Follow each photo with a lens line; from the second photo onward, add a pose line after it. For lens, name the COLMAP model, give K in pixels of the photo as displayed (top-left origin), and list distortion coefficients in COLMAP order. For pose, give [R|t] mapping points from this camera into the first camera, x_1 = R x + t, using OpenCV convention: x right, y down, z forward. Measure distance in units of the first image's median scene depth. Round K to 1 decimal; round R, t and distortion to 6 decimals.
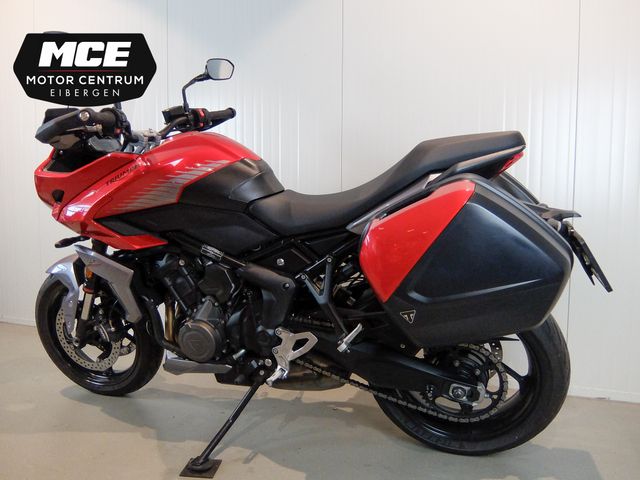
lens RADIAL K [[477.5, 0, 317.1], [0, 477.5, 239.1], [0, 0, 1]] dist [-0.026759, -0.000697]
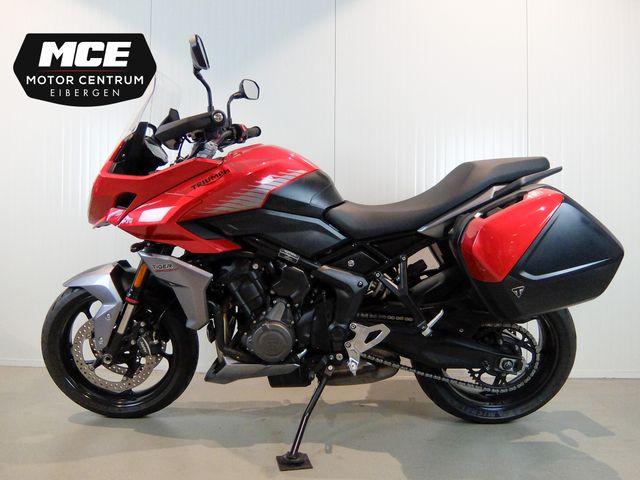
lens RADIAL K [[477.5, 0, 317.6], [0, 477.5, 238.7], [0, 0, 1]] dist [-0.026759, -0.000697]
pose [[0.953292, 0.003866, 0.302027, -0.481465], [0.020113, 0.996886, -0.076243, 0.073148], [-0.301381, 0.078757, 0.950246, -0.036762]]
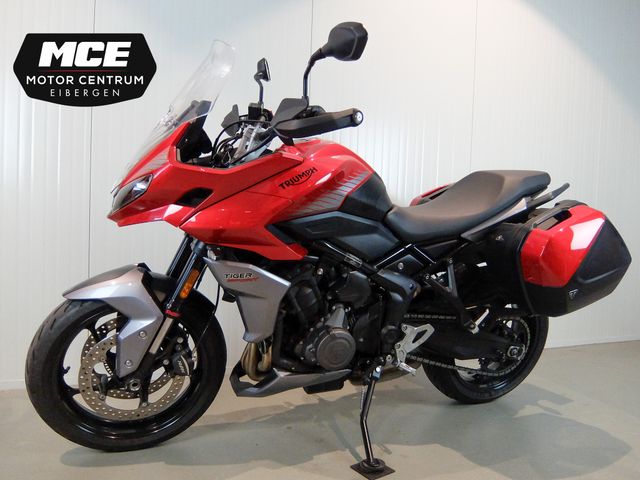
lens RADIAL K [[477.5, 0, 321.0], [0, 477.5, 241.0], [0, 0, 1]] dist [-0.026759, -0.000697]
pose [[0.758741, -0.006517, 0.651360, -0.943878], [0.018823, 0.999752, -0.011923, -0.001805], [-0.651121, 0.021307, 0.758675, 0.262294]]
